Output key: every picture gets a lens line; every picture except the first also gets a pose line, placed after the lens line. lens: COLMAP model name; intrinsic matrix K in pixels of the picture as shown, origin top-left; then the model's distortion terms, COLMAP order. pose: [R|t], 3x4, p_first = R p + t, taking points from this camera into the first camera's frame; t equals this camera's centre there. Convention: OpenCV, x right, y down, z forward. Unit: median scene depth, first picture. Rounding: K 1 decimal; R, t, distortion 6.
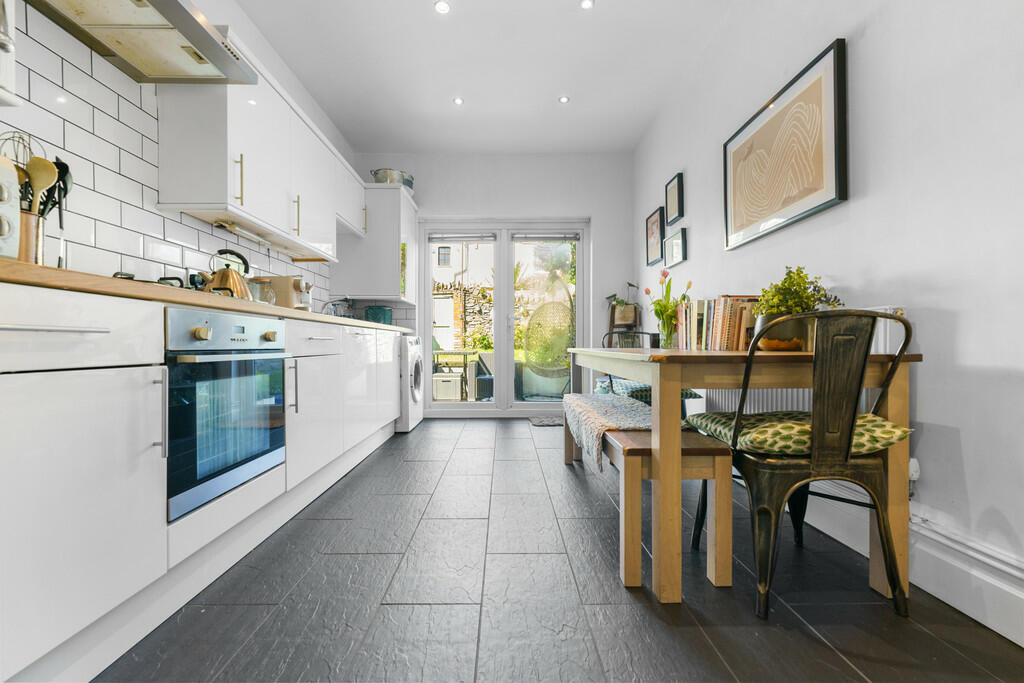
lens RADIAL K [[413.3, 0, 503.3], [0, 413.3, 342.5], [0, 0, 1]] dist [-0.000853, 0.000914]
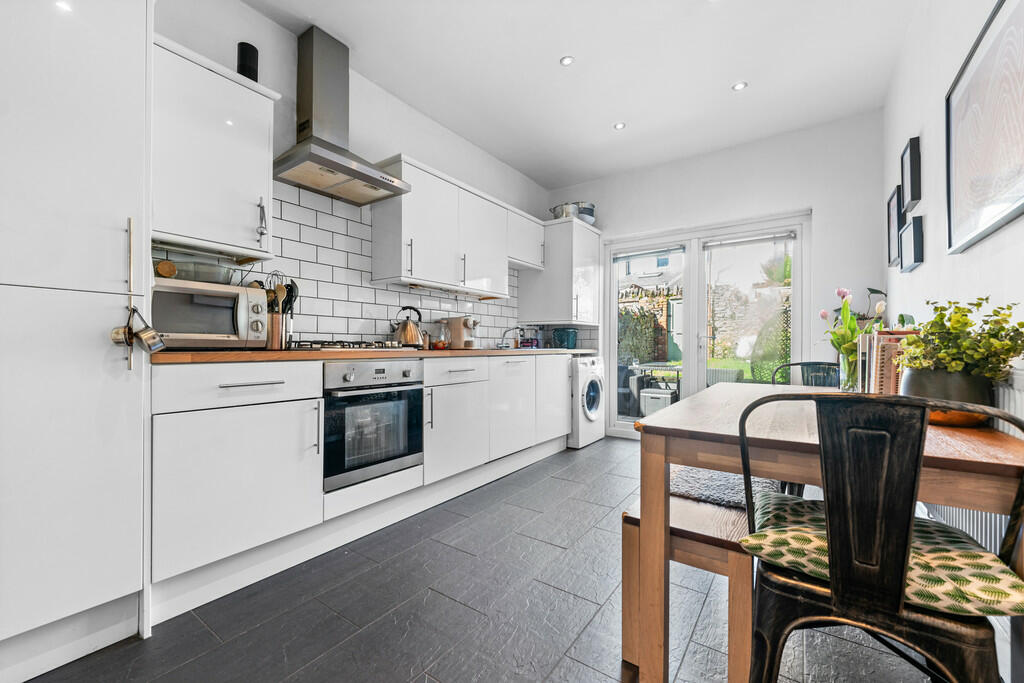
lens RADIAL K [[413.3, 0, 503.5], [0, 413.3, 342.5], [0, 0, 1]] dist [-0.000853, 0.000914]
pose [[0.809761, -0.001729, -0.586757, 0.425576], [-0.000877, 0.999991, -0.004156, -0.092110], [0.586759, 0.003880, 0.809753, 0.041233]]
